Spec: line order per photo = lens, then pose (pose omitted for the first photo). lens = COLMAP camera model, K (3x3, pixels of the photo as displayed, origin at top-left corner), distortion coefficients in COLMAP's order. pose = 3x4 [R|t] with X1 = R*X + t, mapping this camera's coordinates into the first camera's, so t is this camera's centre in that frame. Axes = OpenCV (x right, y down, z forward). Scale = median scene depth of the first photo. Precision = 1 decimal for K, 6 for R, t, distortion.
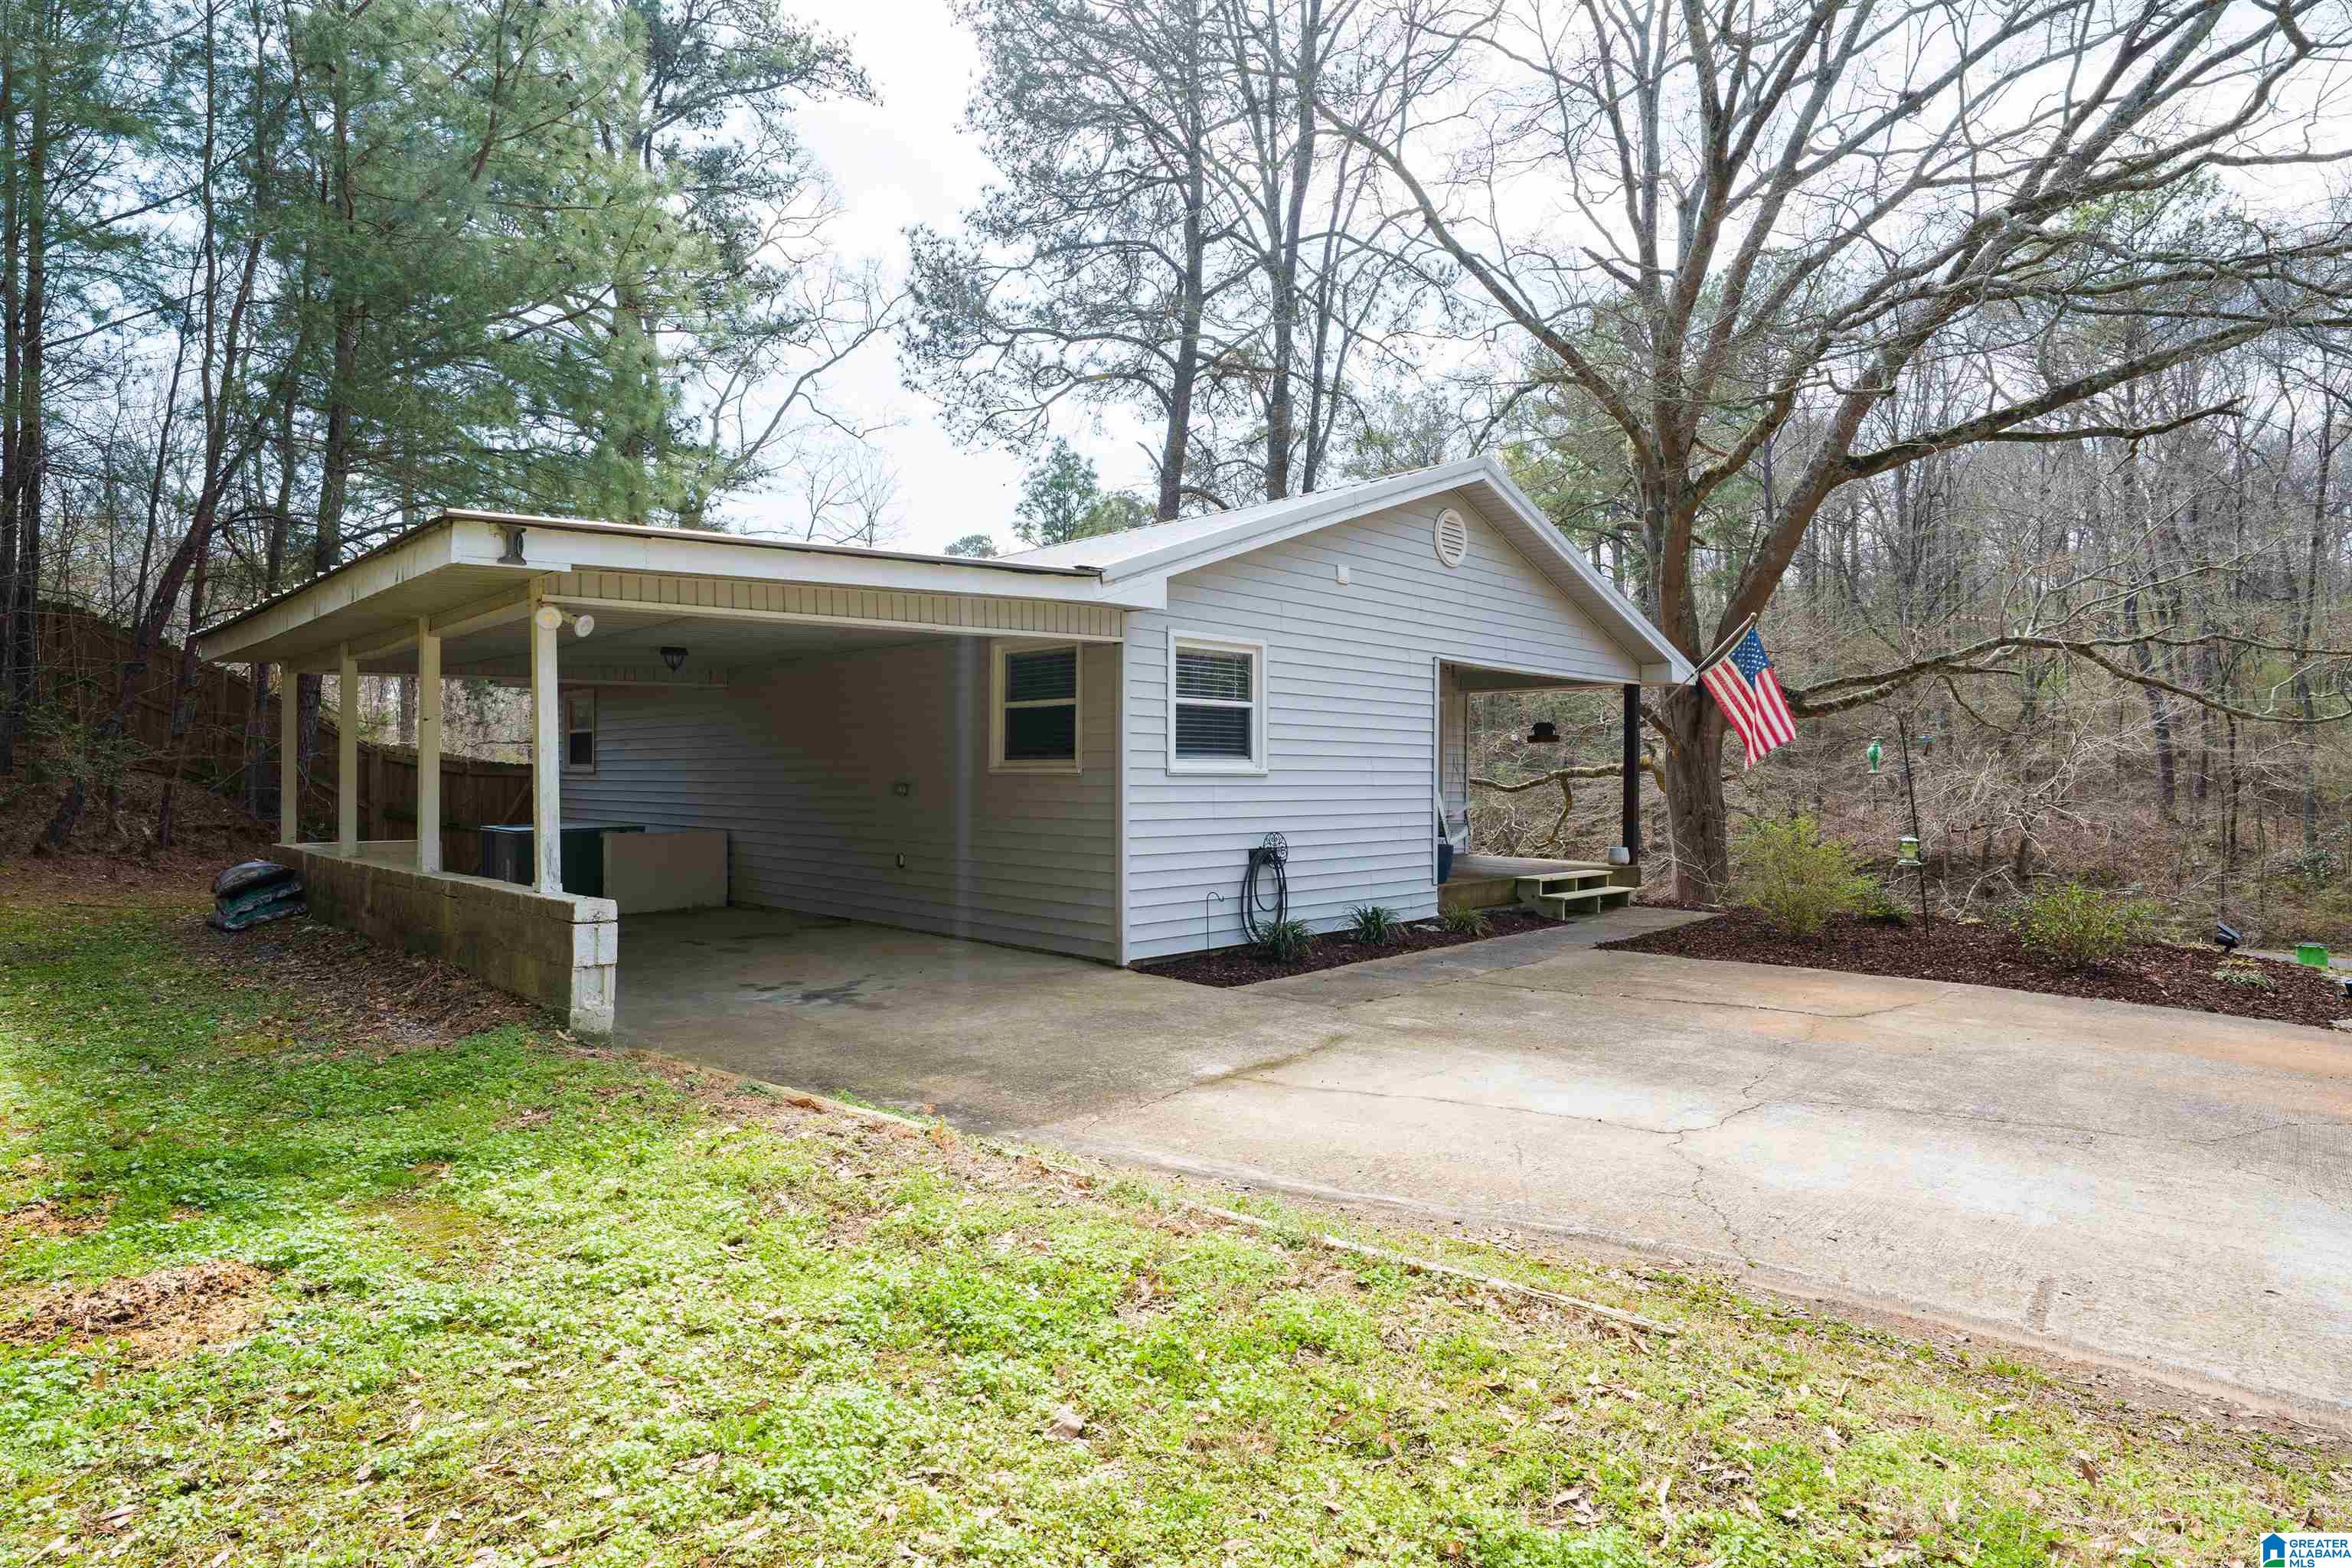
lens RADIAL K [[1246.7, 0, 1176.0], [0, 1246.7, 784.0], [0, 0, 1]] dist [-0.000109, 0.000010]
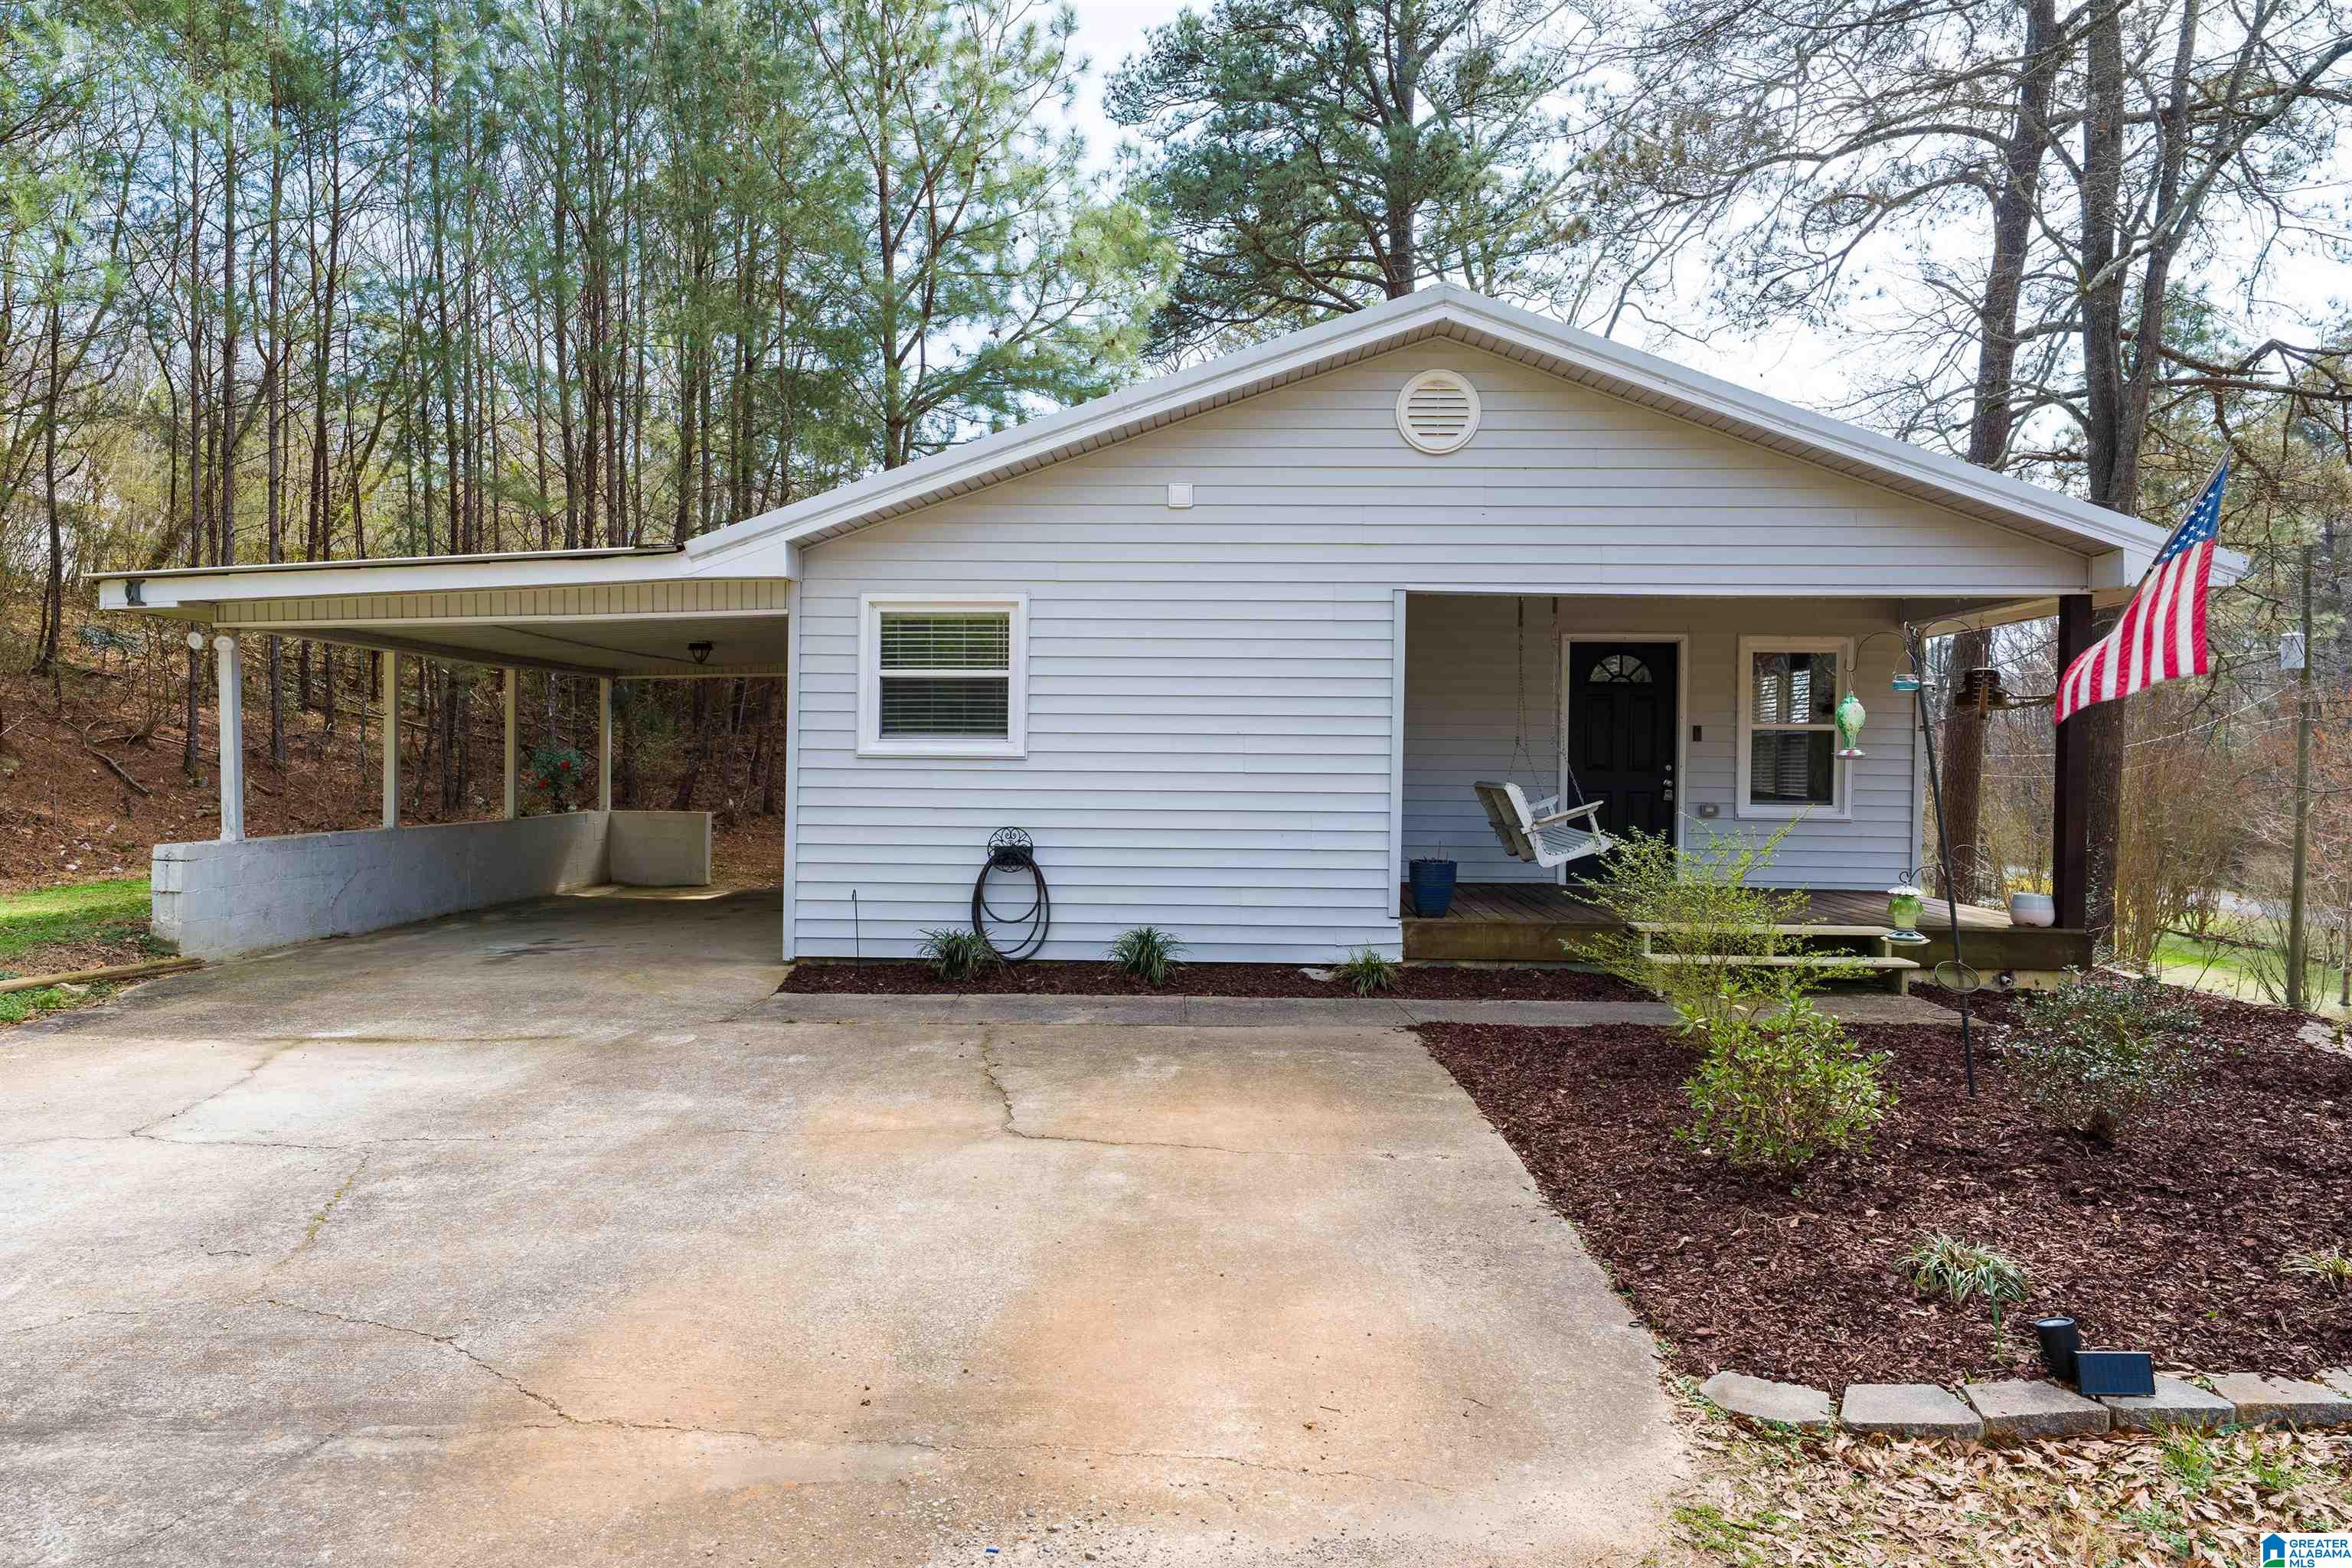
lens RADIAL K [[1490.8, 0, 1176.0], [0, 1490.8, 784.0], [0, 0, 1]] dist [0.002821, 0.001729]
pose [[0.669513, 0.013714, -0.742674, 0.875420], [-0.010102, 0.999905, 0.009357, -0.000145], [0.742732, 0.001237, 0.669588, 0.418980]]
